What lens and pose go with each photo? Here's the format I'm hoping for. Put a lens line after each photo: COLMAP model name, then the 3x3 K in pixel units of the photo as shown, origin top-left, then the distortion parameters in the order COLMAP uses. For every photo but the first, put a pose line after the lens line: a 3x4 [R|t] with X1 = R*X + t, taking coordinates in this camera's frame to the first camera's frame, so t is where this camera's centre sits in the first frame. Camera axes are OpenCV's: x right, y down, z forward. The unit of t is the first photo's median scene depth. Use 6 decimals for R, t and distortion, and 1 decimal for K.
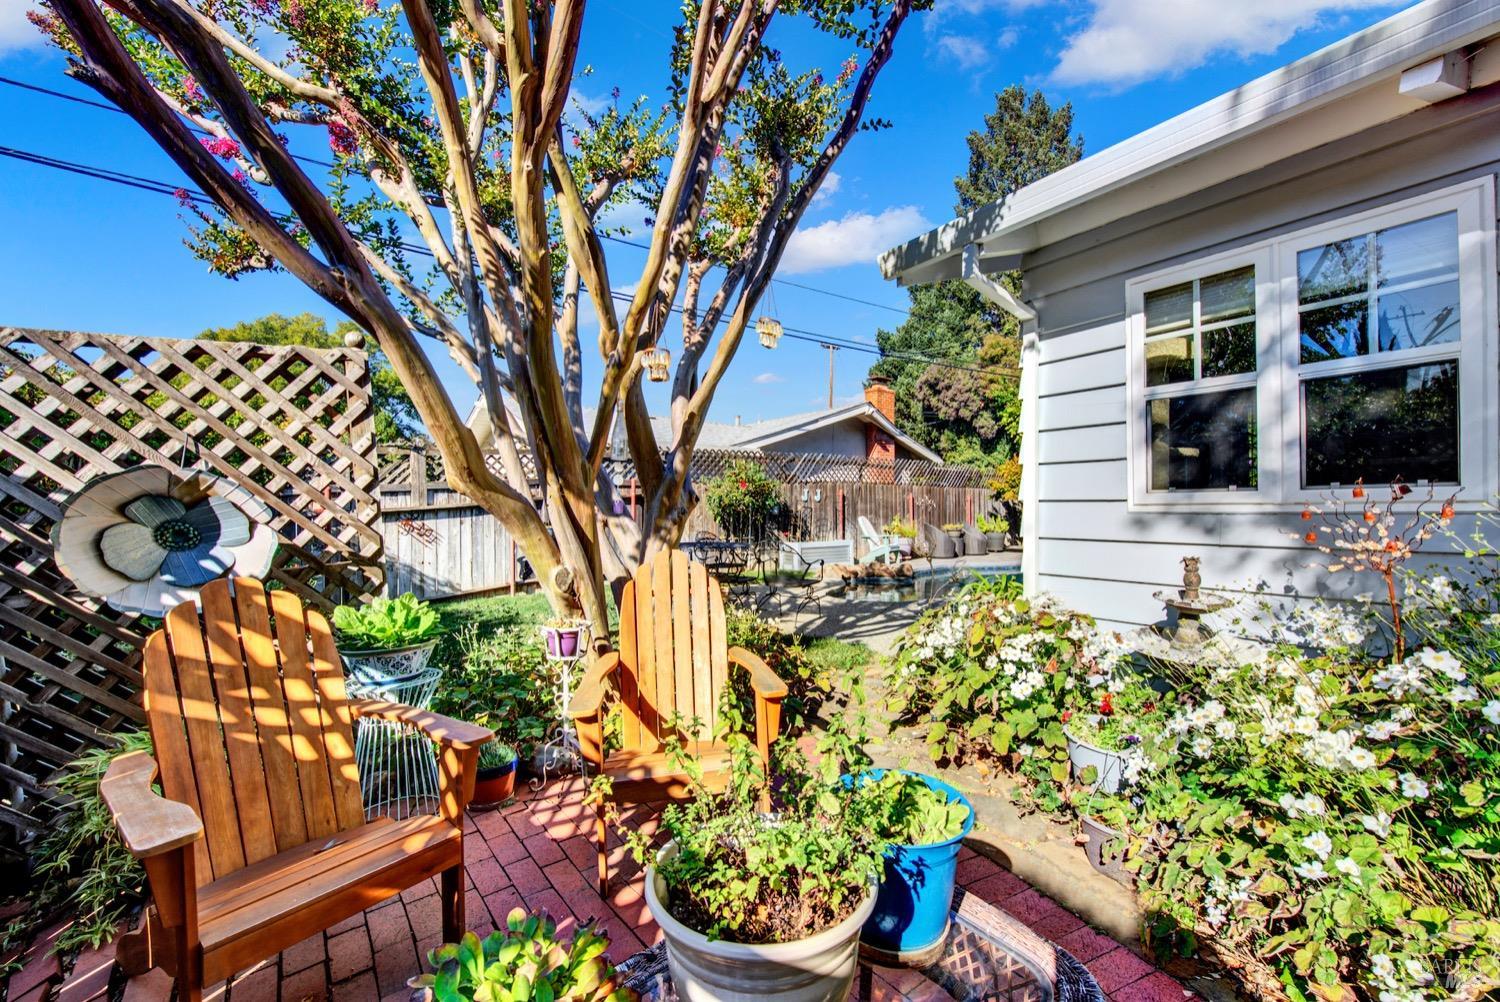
lens RADIAL K [[599.2, 0, 755.0], [0, 599.2, 507.8], [0, 0, 1]] dist [0.007308, -0.003749]
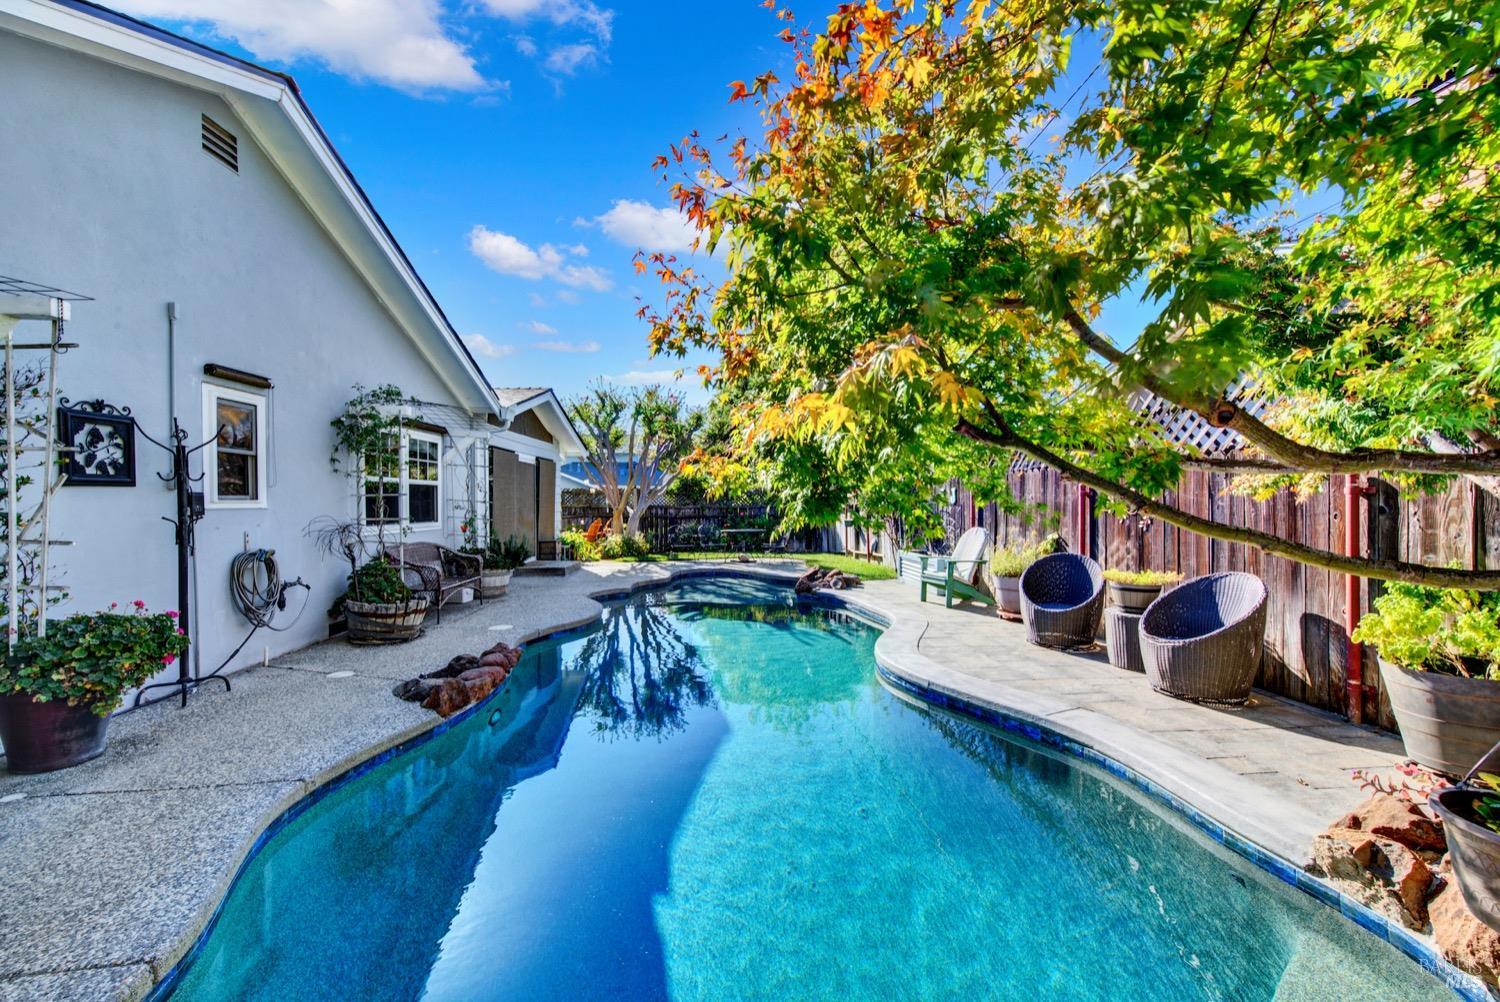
lens RADIAL K [[599.2, 0, 755.0], [0, 599.2, 507.8], [0, 0, 1]] dist [0.007308, -0.003749]
pose [[-0.543956, 0.010622, -0.839047, 0.644347], [0.009097, 0.999936, 0.006761, -0.009880], [0.839065, -0.003955, -0.544017, 0.887976]]
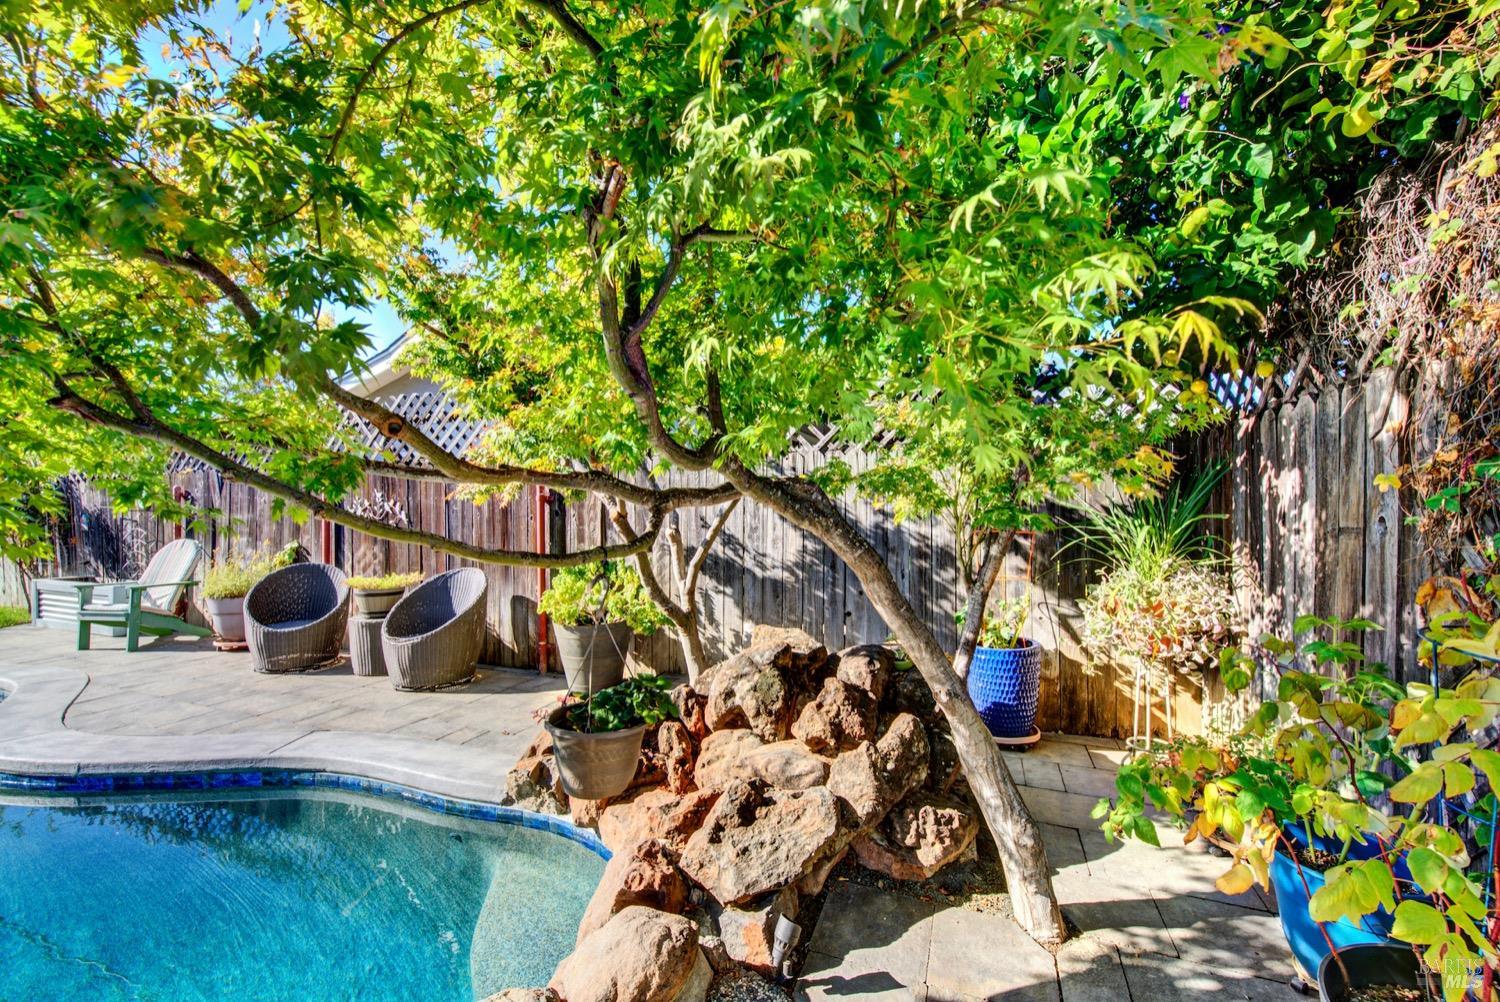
lens RADIAL K [[599.2, 0, 755.0], [0, 599.2, 507.8], [0, 0, 1]] dist [0.007308, -0.003749]
pose [[0.500603, 0.003844, -0.865669, 0.644036], [0.005020, 0.999960, 0.007343, -0.009774], [0.865662, -0.008022, 0.500564, 0.896188]]
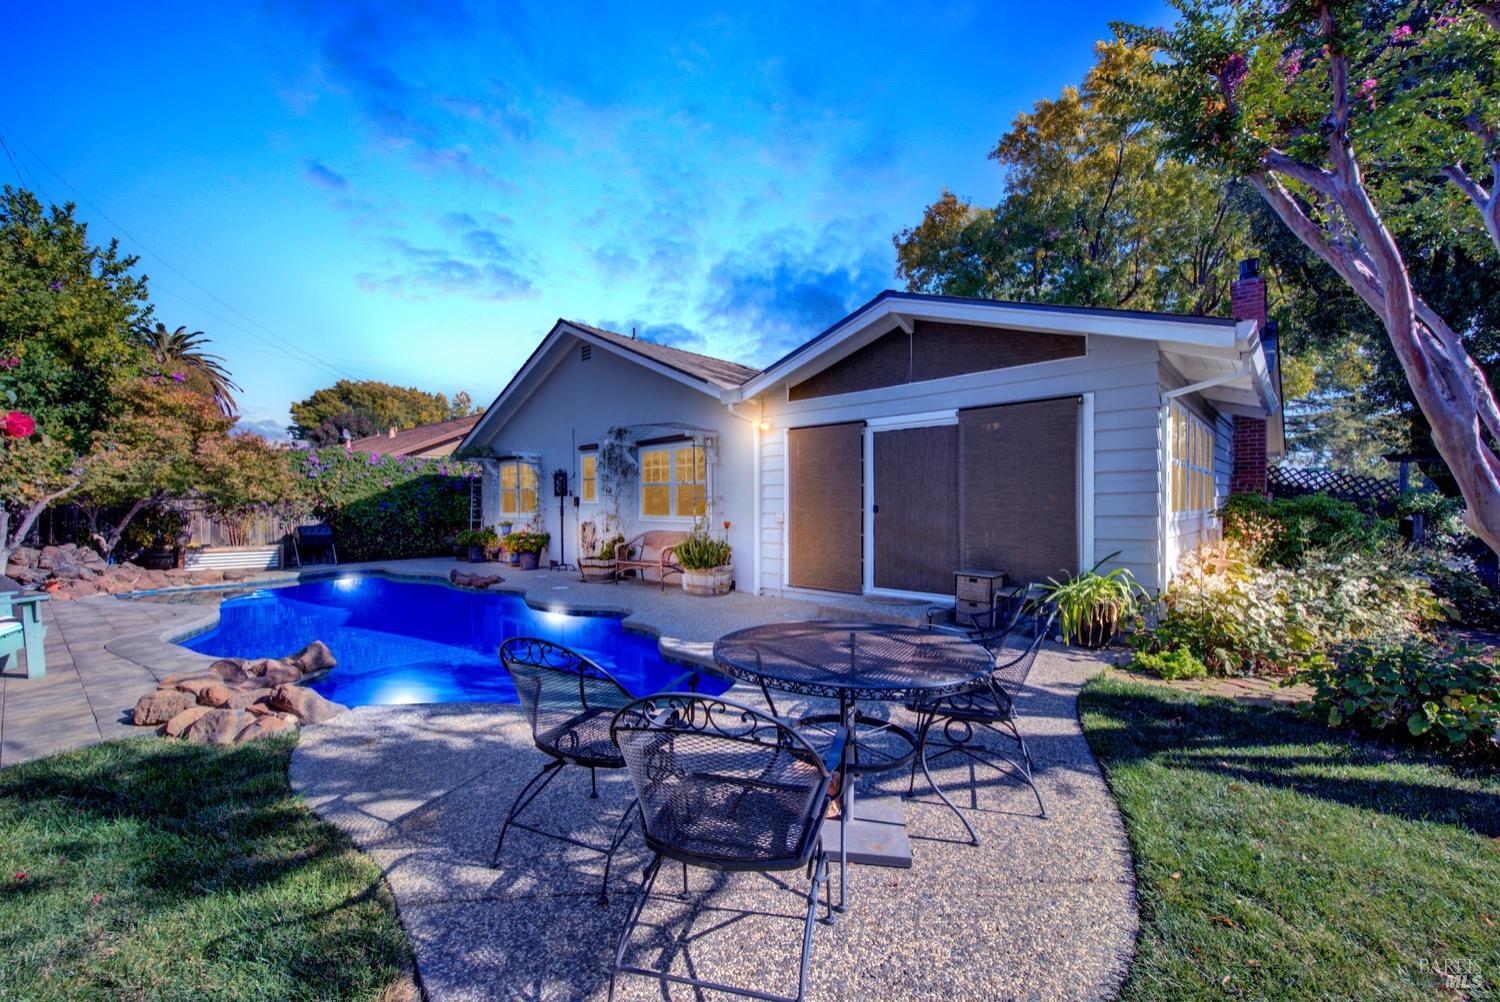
lens RADIAL K [[599.2, 0, 755.0], [0, 599.2, 507.8], [0, 0, 1]] dist [0.007308, -0.003749]
pose [[-0.209055, -0.002012, 0.977902, -0.167665], [-0.002434, 0.999996, 0.001537, -0.006260], [-0.977901, -0.002059, -0.209059, 0.478485]]
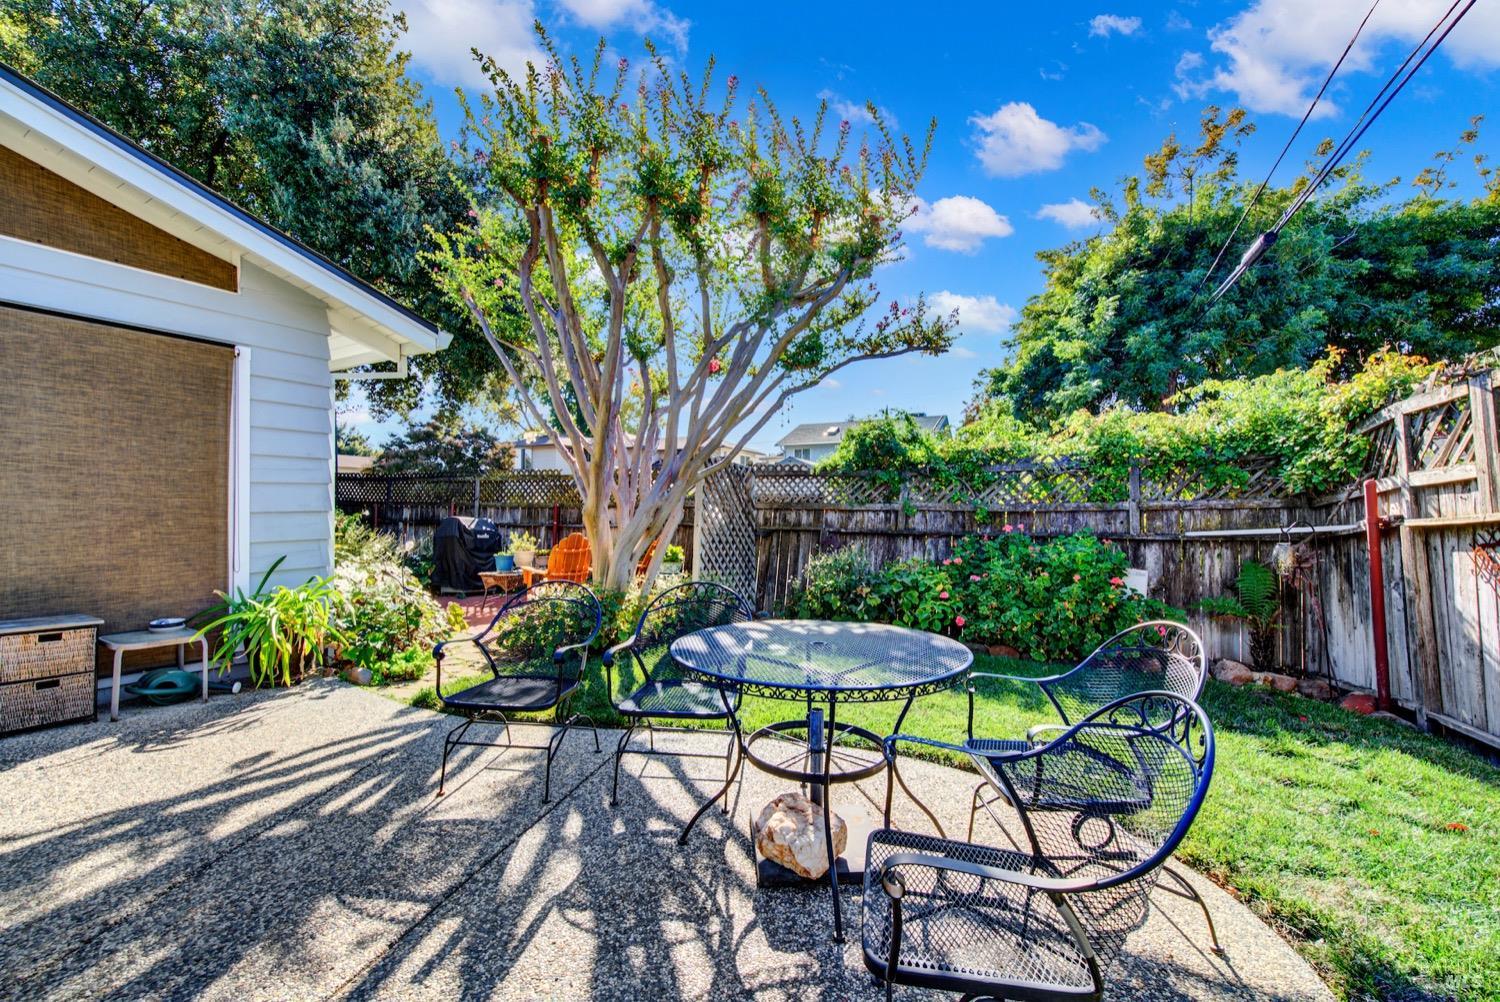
lens RADIAL K [[599.2, 0, 755.0], [0, 599.2, 507.8], [0, 0, 1]] dist [0.007308, -0.003749]
pose [[-0.906400, -0.001609, -0.422417, 0.033447], [-0.000114, 0.999994, -0.003564, -0.002746], [0.422420, -0.003182, -0.906395, 0.539615]]
